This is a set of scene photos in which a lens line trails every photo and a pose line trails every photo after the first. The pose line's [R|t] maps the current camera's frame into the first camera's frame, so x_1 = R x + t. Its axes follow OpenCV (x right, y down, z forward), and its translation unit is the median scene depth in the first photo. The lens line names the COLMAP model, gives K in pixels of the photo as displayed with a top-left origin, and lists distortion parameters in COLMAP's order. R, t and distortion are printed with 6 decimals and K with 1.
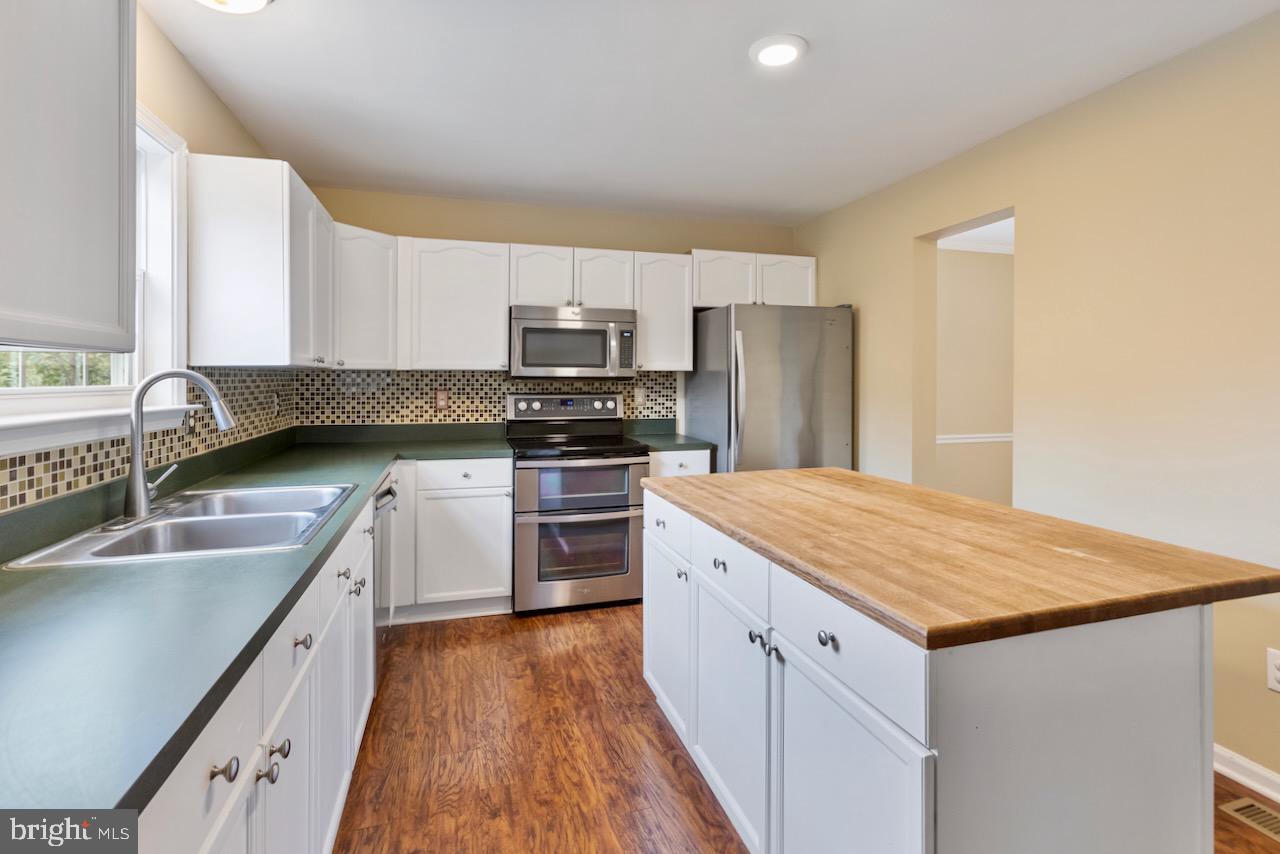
lens RADIAL K [[570.1, 0, 623.2], [0, 570.1, 410.2], [0, 0, 1]] dist [-0.013232, 0.007919]
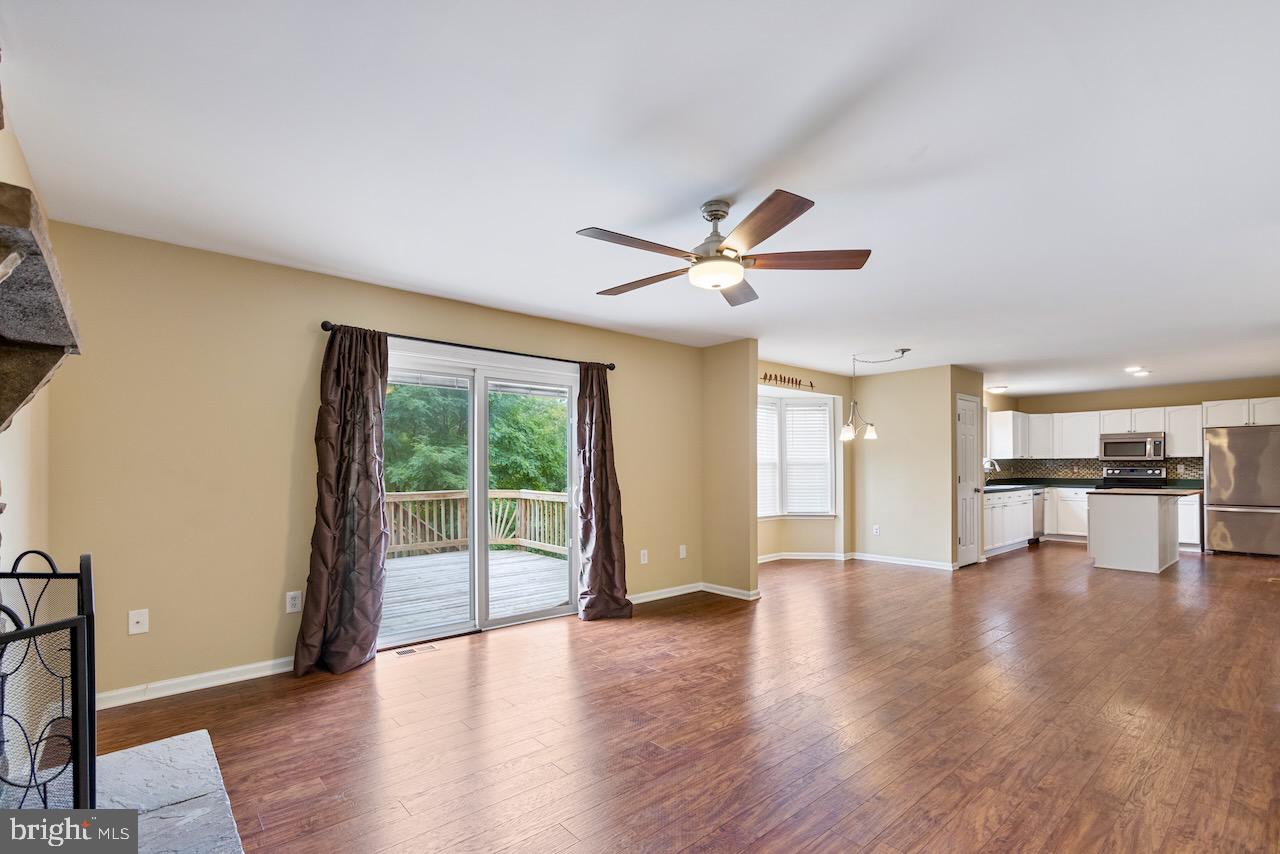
lens RADIAL K [[570.1, 0, 650.5], [0, 570.1, 468.8], [0, 0, 1]] dist [-0.013232, 0.007919]
pose [[0.420344, 0.000758, -0.907364, 1.268505], [-0.043937, 0.998844, -0.019519, 0.119169], [0.906300, 0.048072, 0.419892, -1.932453]]
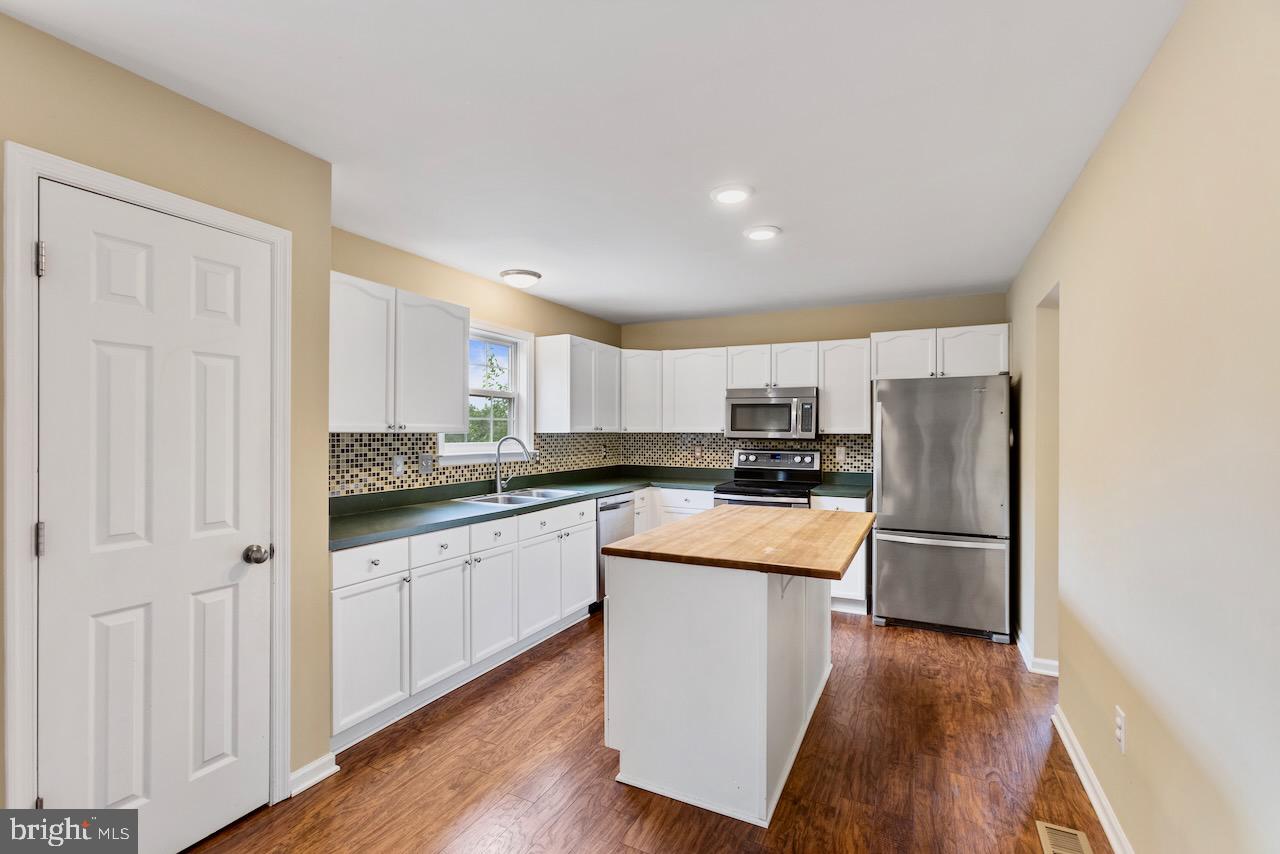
lens RADIAL K [[570.1, 0, 651.3], [0, 570.1, 432.3], [0, 0, 1]] dist [-0.013232, 0.007919]
pose [[0.750770, 0.005948, -0.660536, 0.594239], [-0.040741, 0.998473, -0.037317, -0.008929], [0.659306, 0.054927, 0.749866, -0.213612]]
